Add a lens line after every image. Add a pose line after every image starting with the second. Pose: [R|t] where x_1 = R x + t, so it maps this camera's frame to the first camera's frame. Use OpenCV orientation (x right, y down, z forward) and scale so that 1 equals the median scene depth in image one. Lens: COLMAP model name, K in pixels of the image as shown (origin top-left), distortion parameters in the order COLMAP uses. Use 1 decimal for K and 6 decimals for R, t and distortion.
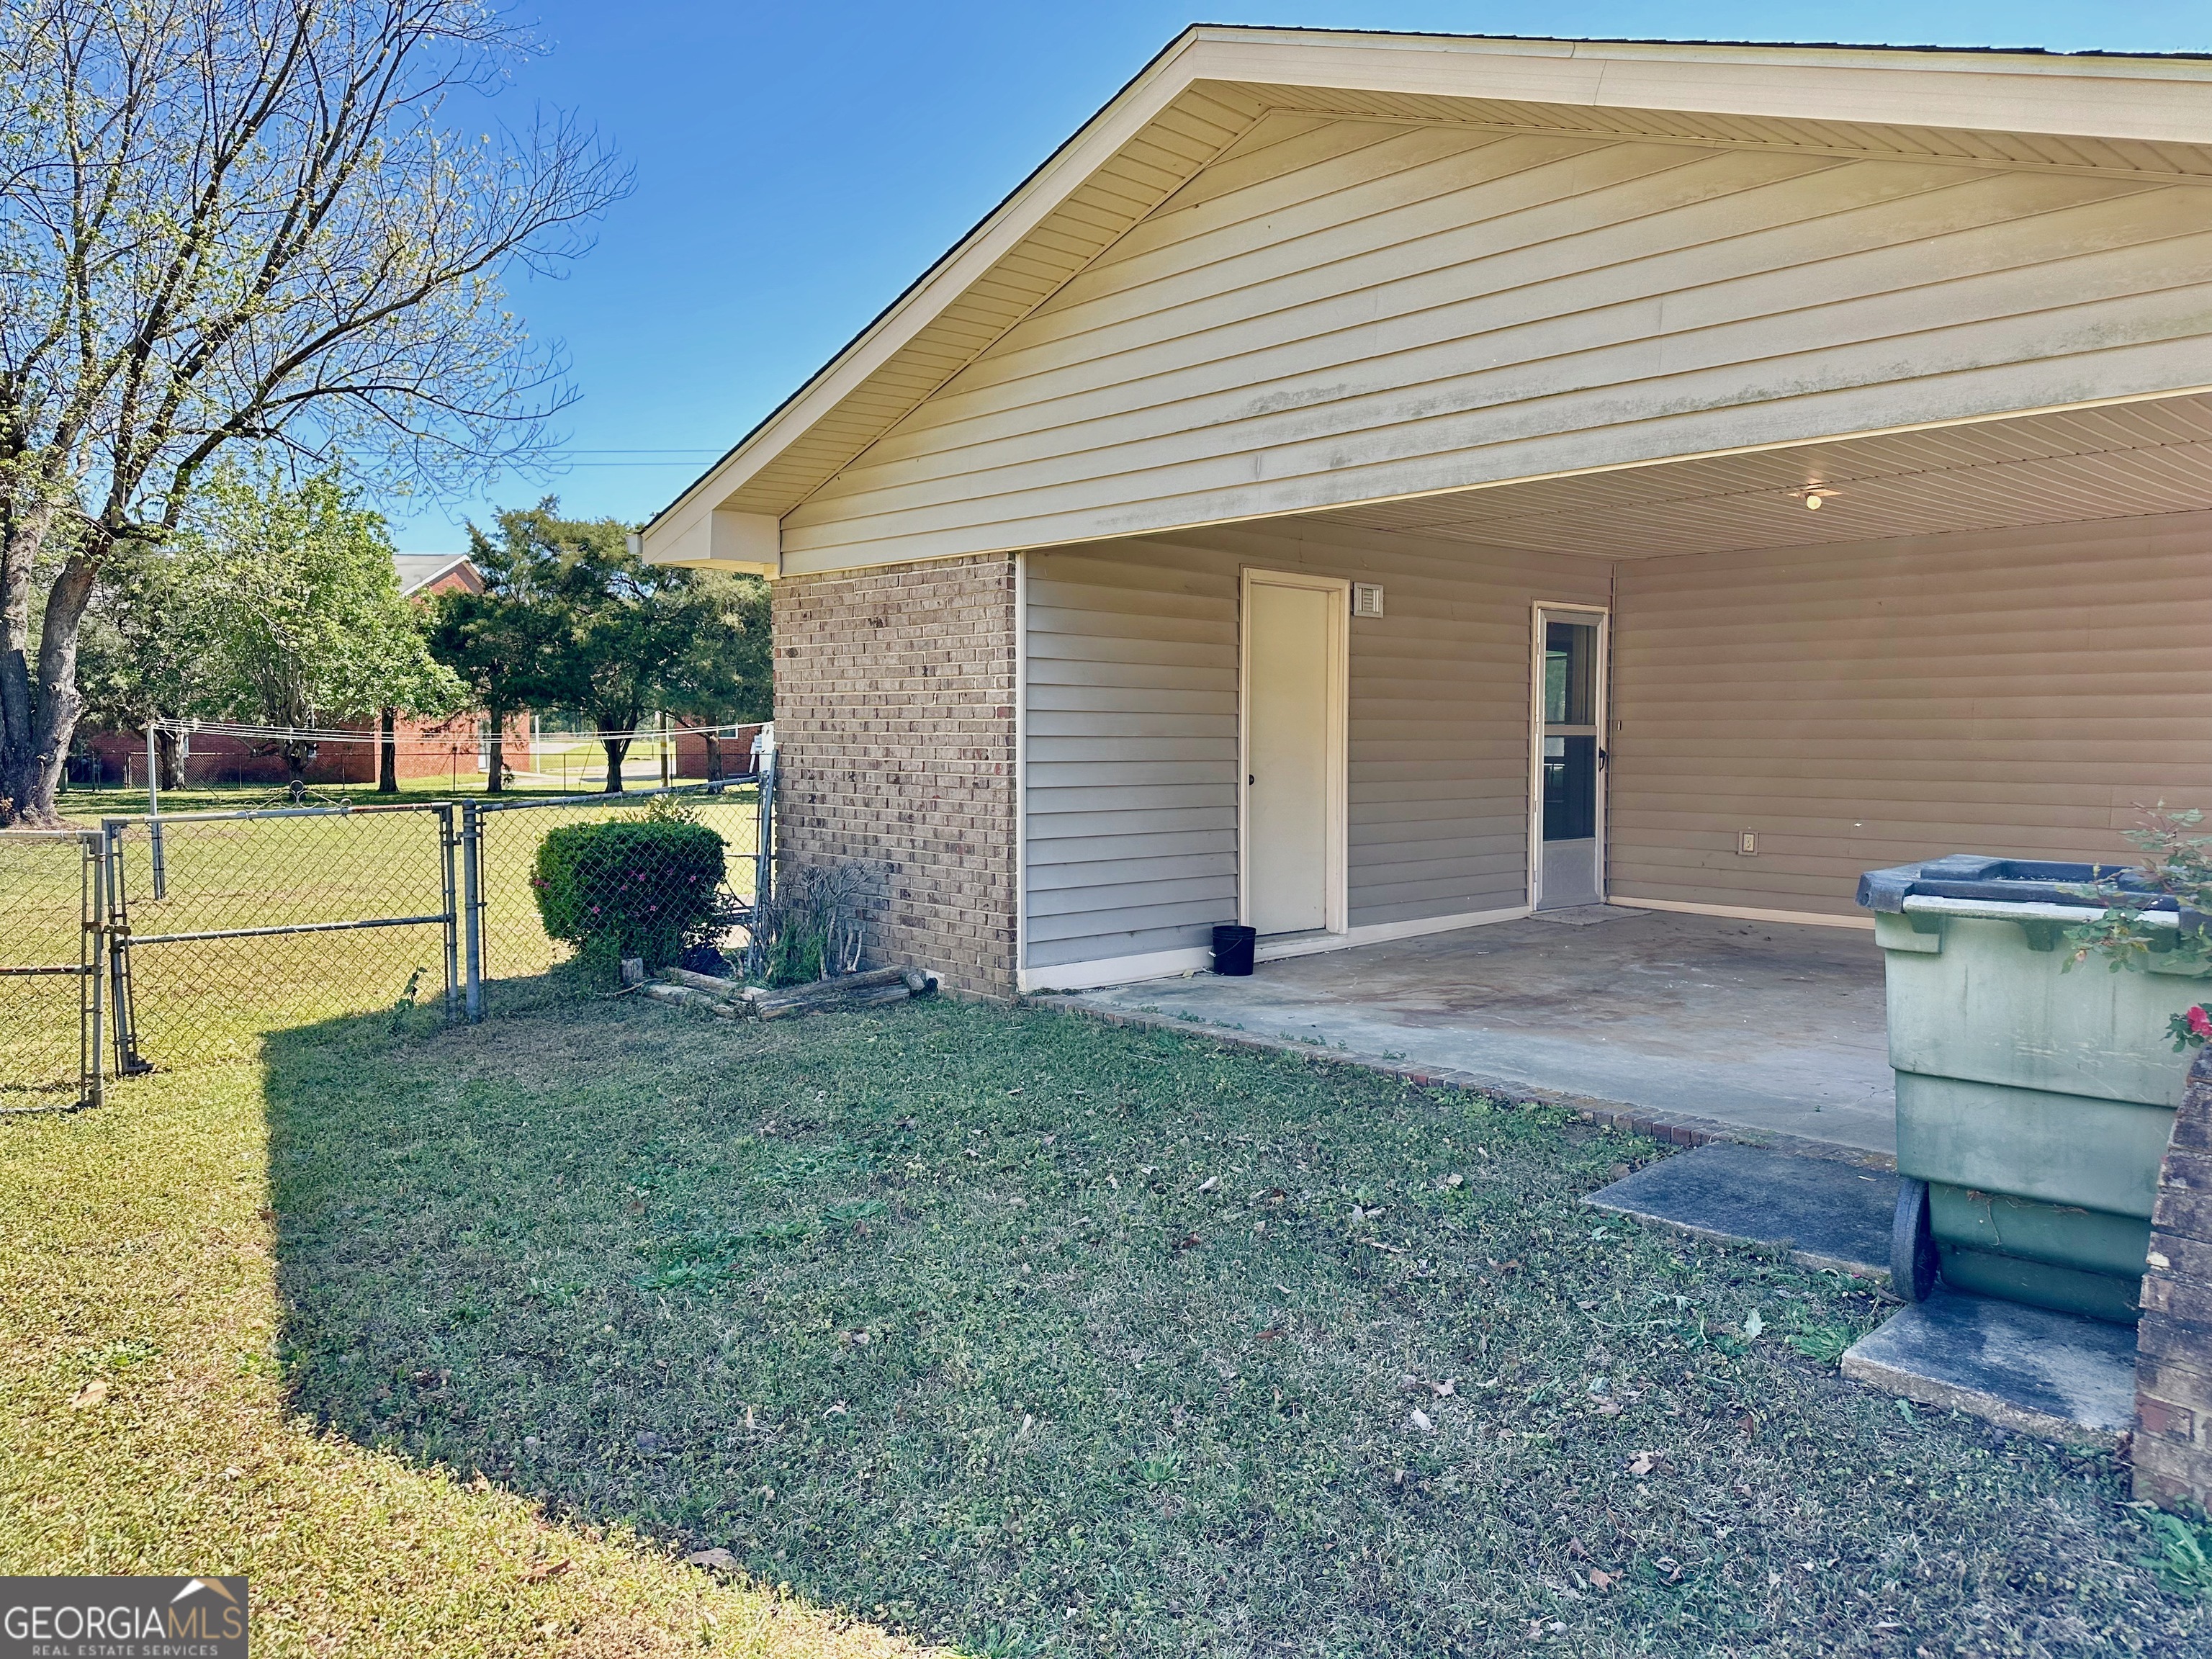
lens RADIAL K [[1564.4, 0, 1110.6], [0, 1564.4, 838.7], [0, 0, 1]] dist [0.004687, -0.003121]
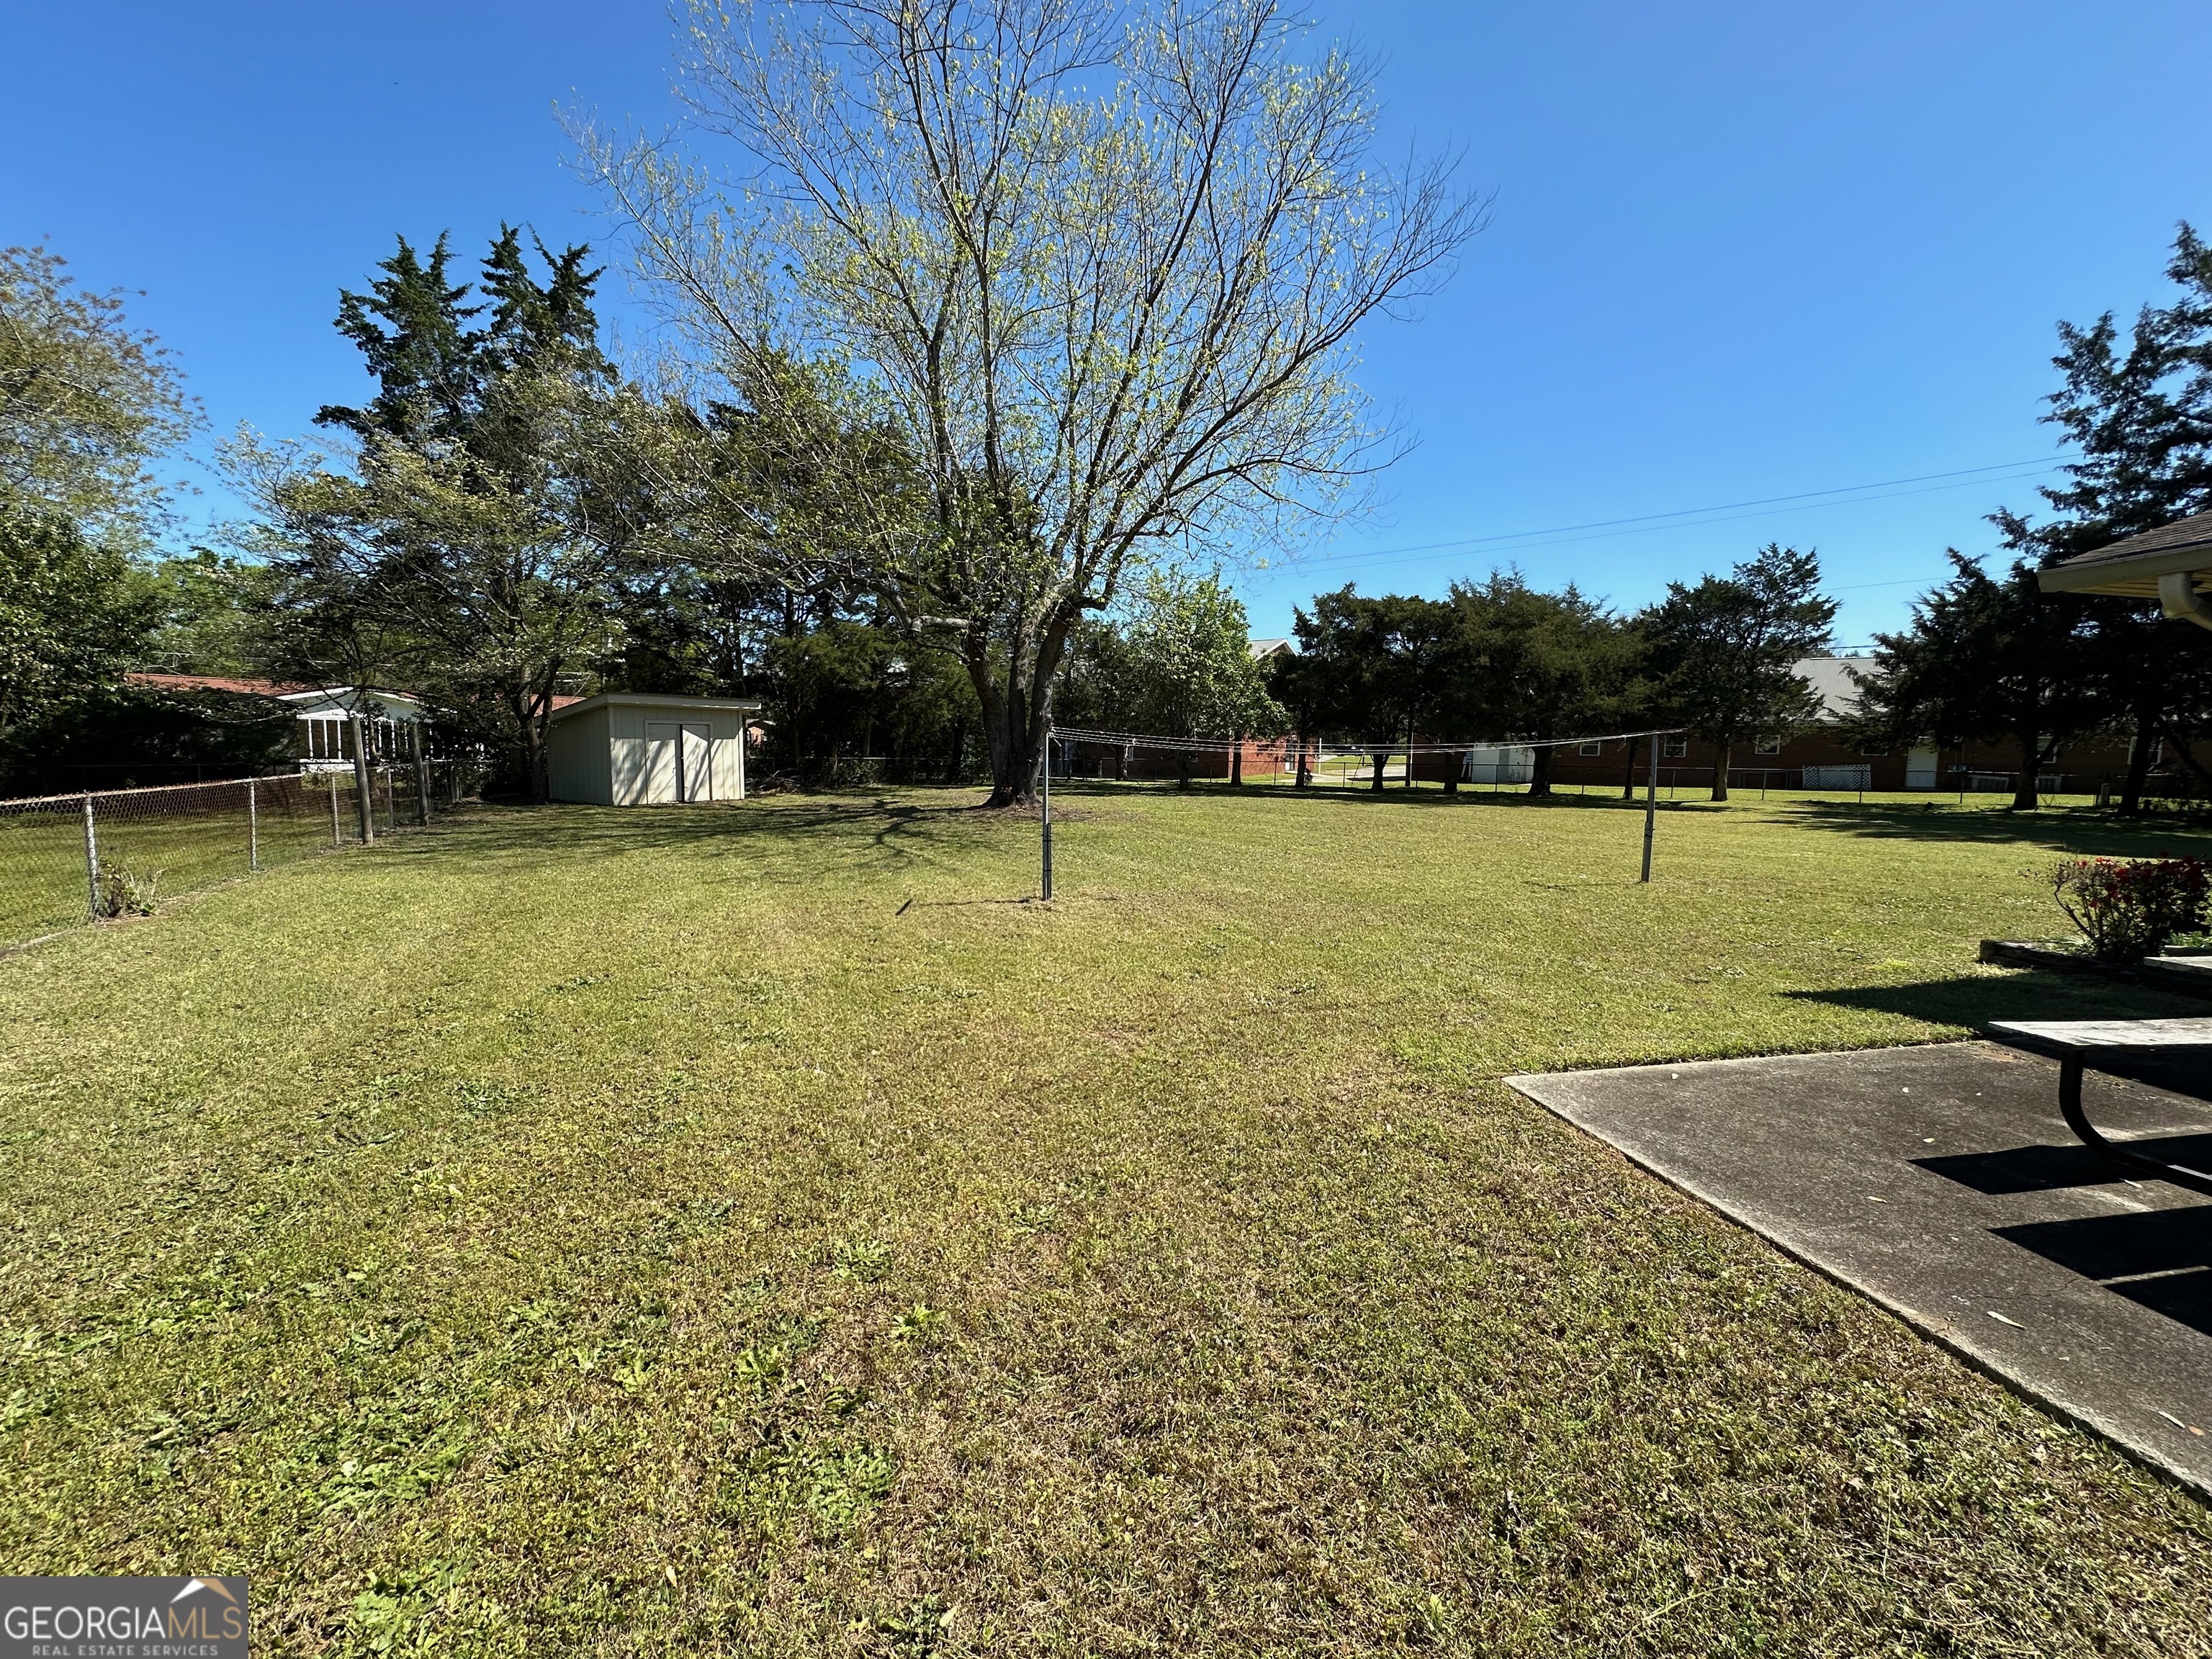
lens RADIAL K [[886.8, 0, 1106.1], [0, 886.8, 836.1], [0, 0, 1]] dist [0.000752, 0.000008]
pose [[0.840092, 0.059630, -0.539156, -0.098051], [-0.043524, 0.998145, 0.042575, -0.011462], [0.540695, -0.012301, 0.841129, 0.199635]]
